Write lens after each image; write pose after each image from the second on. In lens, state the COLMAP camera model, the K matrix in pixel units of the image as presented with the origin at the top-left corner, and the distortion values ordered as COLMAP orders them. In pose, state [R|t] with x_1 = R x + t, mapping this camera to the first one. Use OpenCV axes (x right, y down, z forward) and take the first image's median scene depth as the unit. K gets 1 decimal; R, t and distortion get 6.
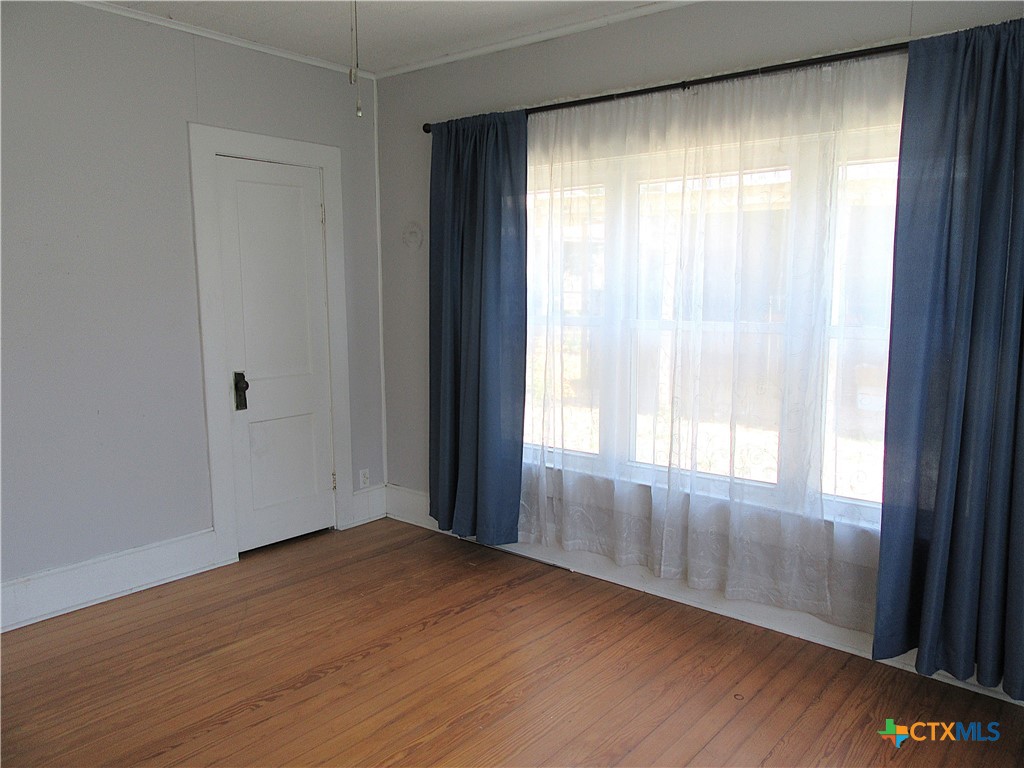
lens RADIAL K [[806.8, 0, 534.7], [0, 806.8, 384.1], [0, 0, 1]] dist [-0.000419, 0.001169]
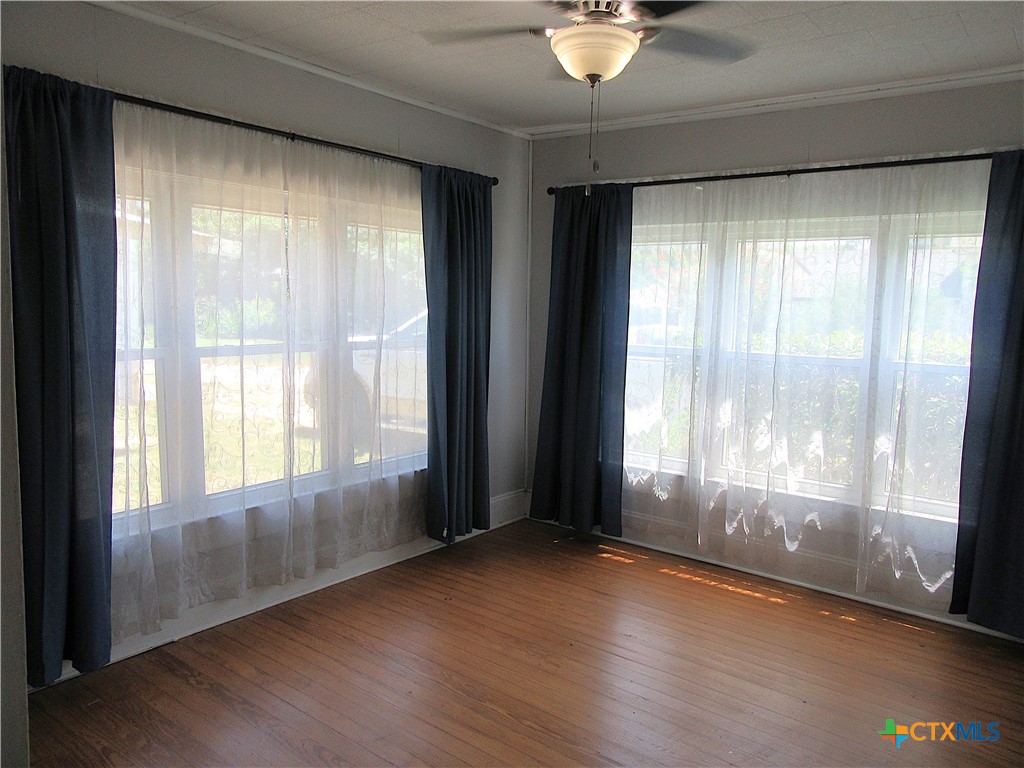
lens RADIAL K [[754.4, 0, 512.0], [0, 754.4, 384.0], [0, 0, 1]] dist [-0.016820, 0.026704]
pose [[-0.045883, -0.098228, 0.994106, -0.863594], [0.119922, 0.987415, 0.103102, -0.093902], [-0.991723, 0.123945, -0.033526, 0.730611]]
